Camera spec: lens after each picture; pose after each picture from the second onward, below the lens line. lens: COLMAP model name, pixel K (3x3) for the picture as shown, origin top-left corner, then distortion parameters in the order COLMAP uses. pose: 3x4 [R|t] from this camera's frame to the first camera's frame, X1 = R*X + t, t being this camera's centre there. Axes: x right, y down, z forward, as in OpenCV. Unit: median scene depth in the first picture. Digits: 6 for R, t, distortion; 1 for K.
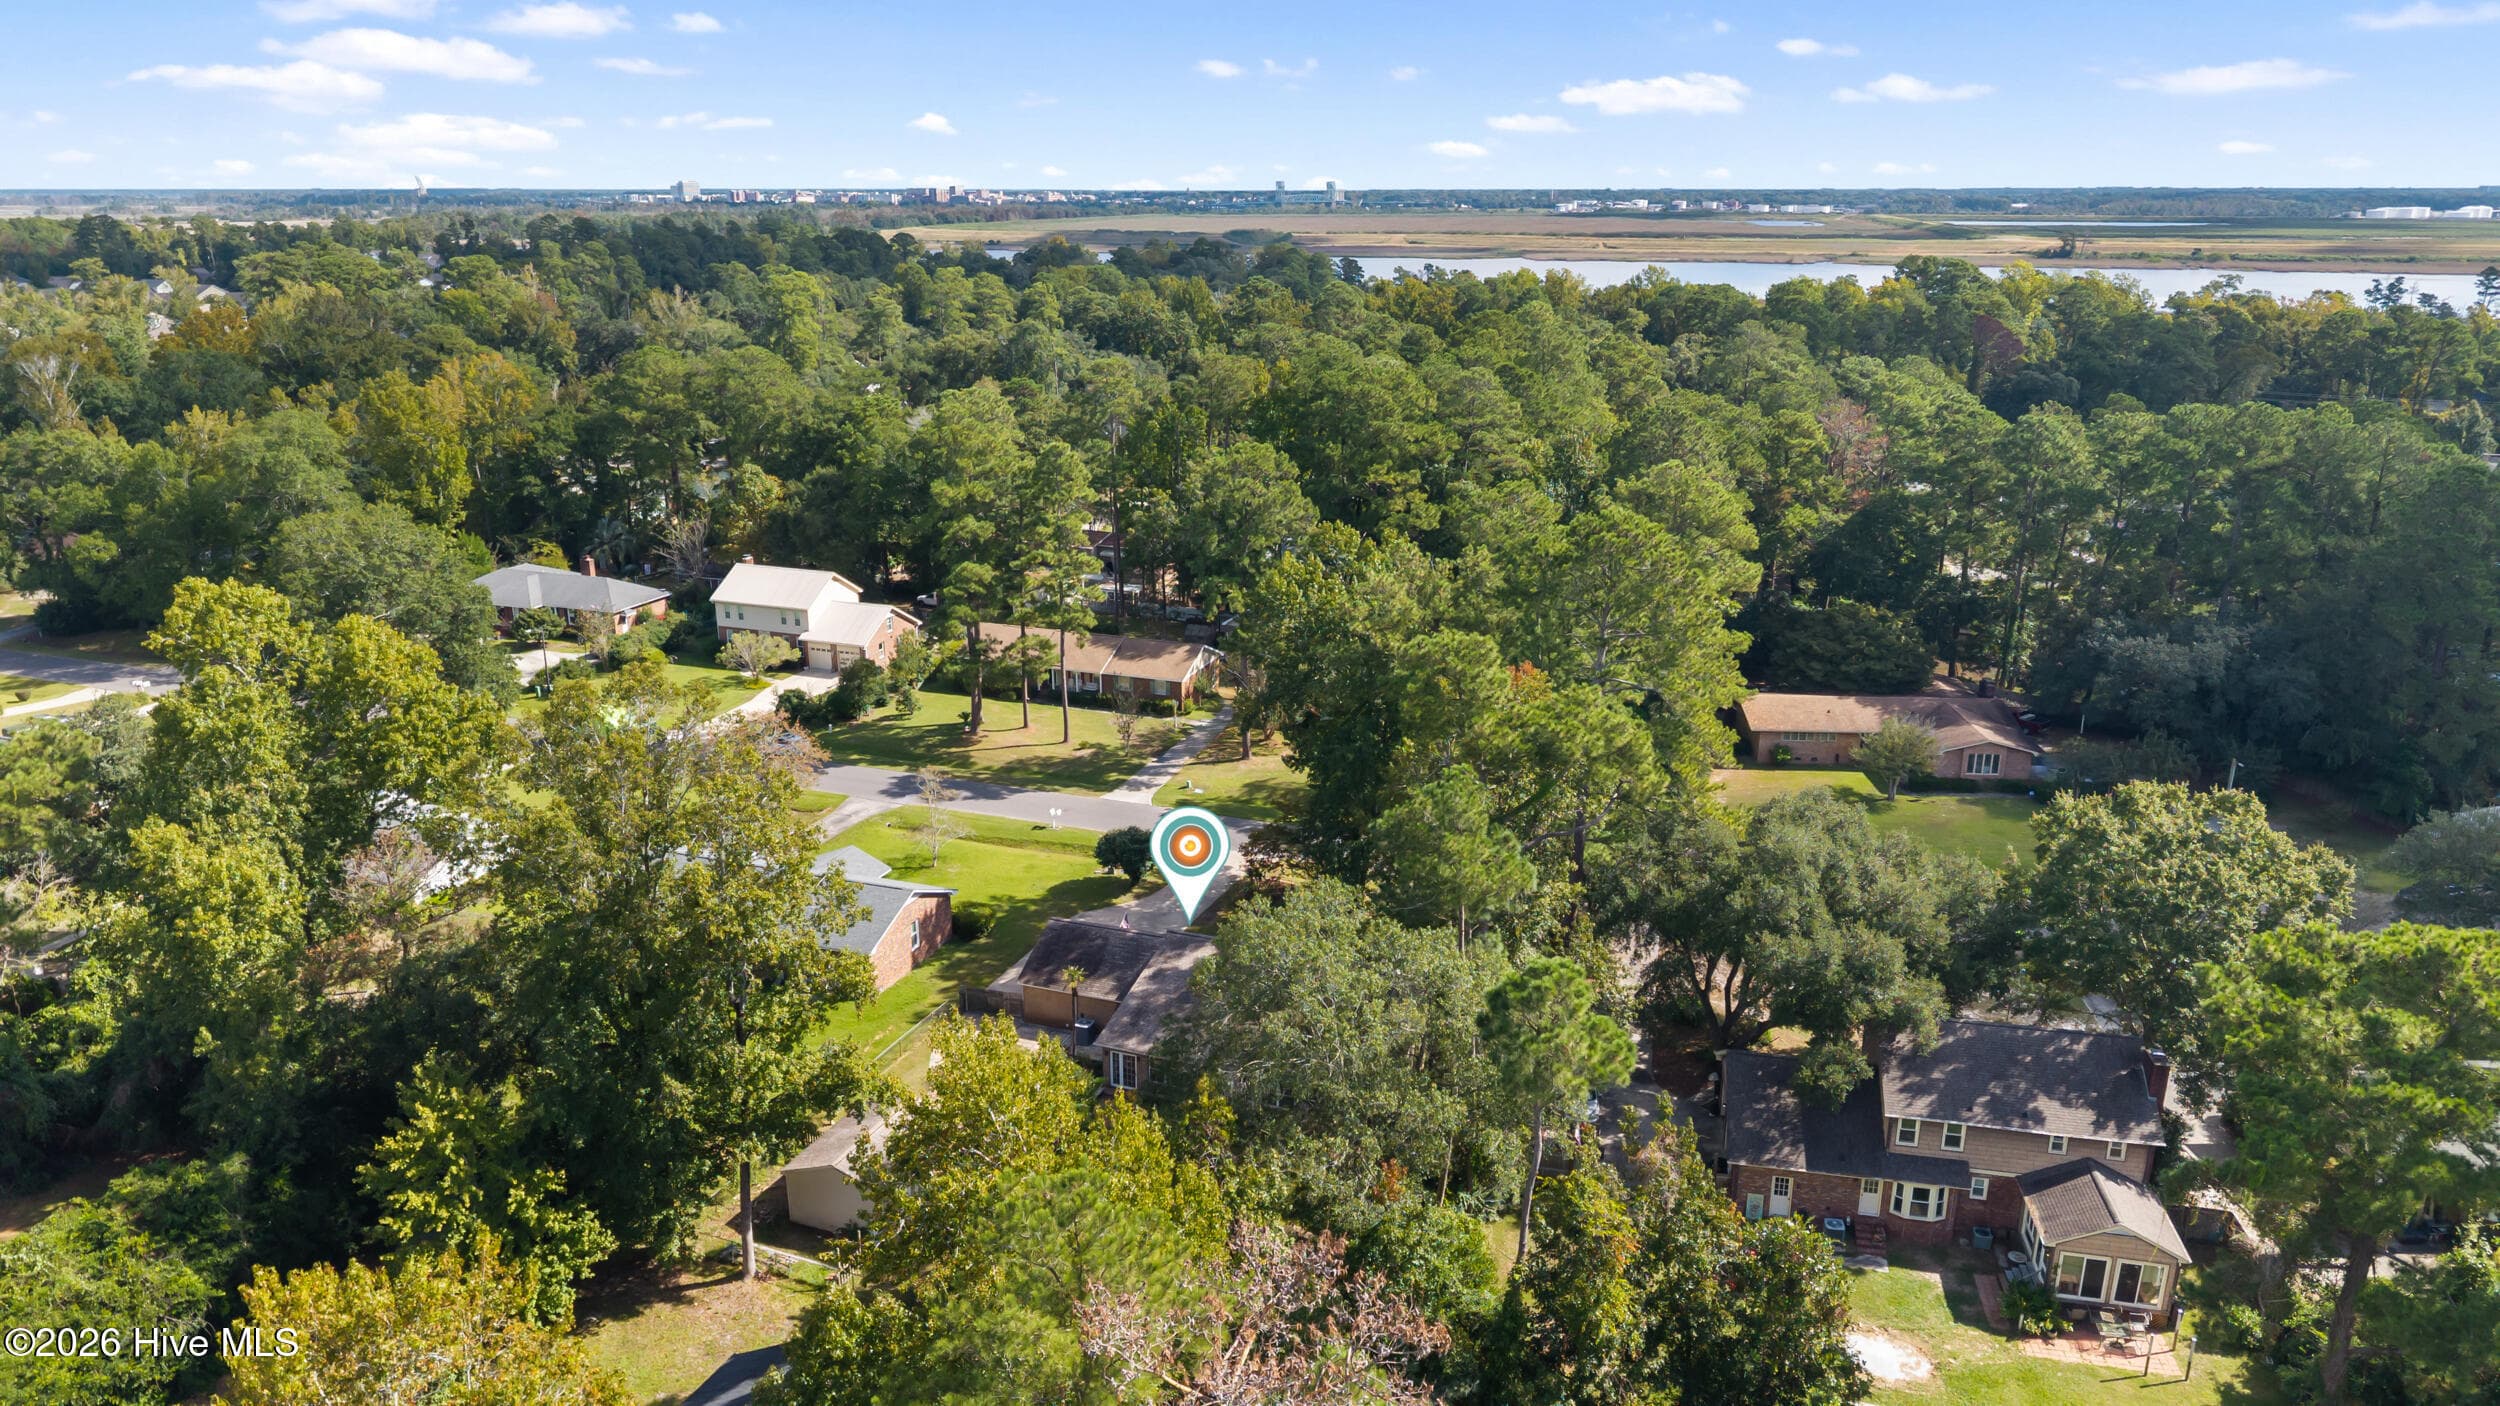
lens RADIAL K [[1674.3, 0, 1243.7], [0, 1674.3, 711.9], [0, 0, 1]] dist [0.020697, -0.023245]
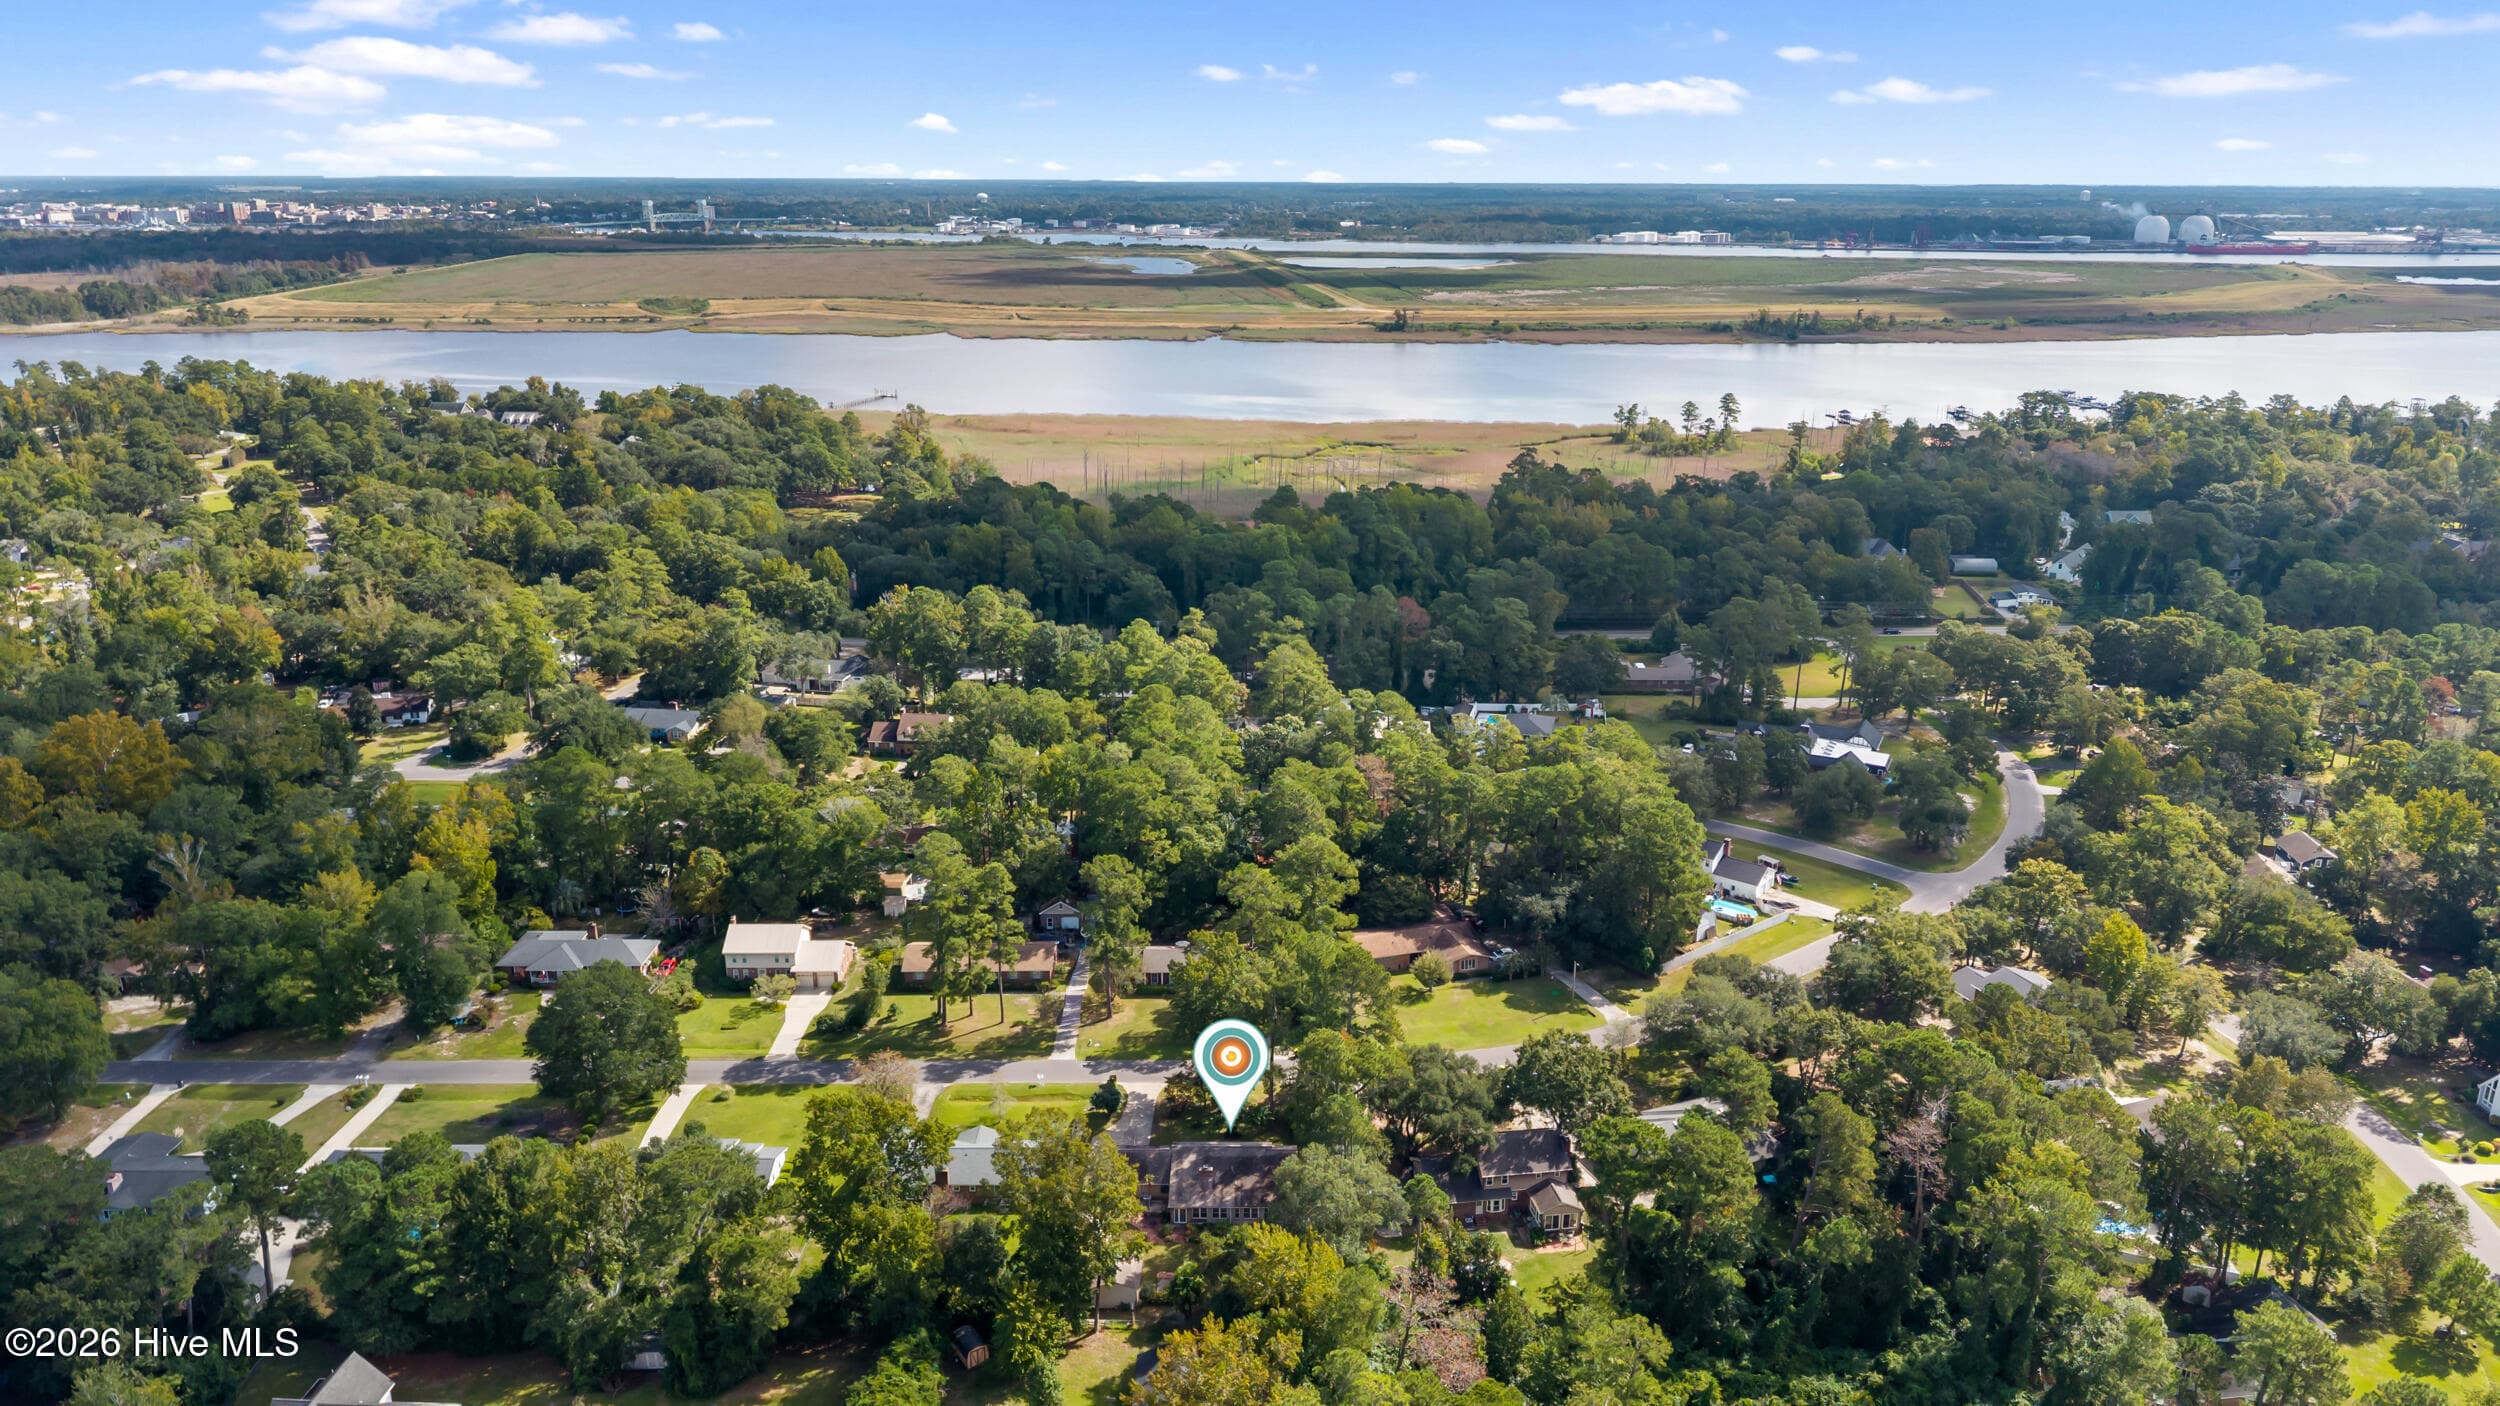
lens RADIAL K [[1791.9, 0, 1245.5], [0, 1791.9, 662.9], [0, 0, 1]] dist [0.005298, -0.003944]
pose [[0.930595, -0.102374, 0.351442, -0.480202], [0.102637, 0.994557, 0.017937, -0.358408], [-0.351366, 0.019379, 0.936038, -0.844725]]
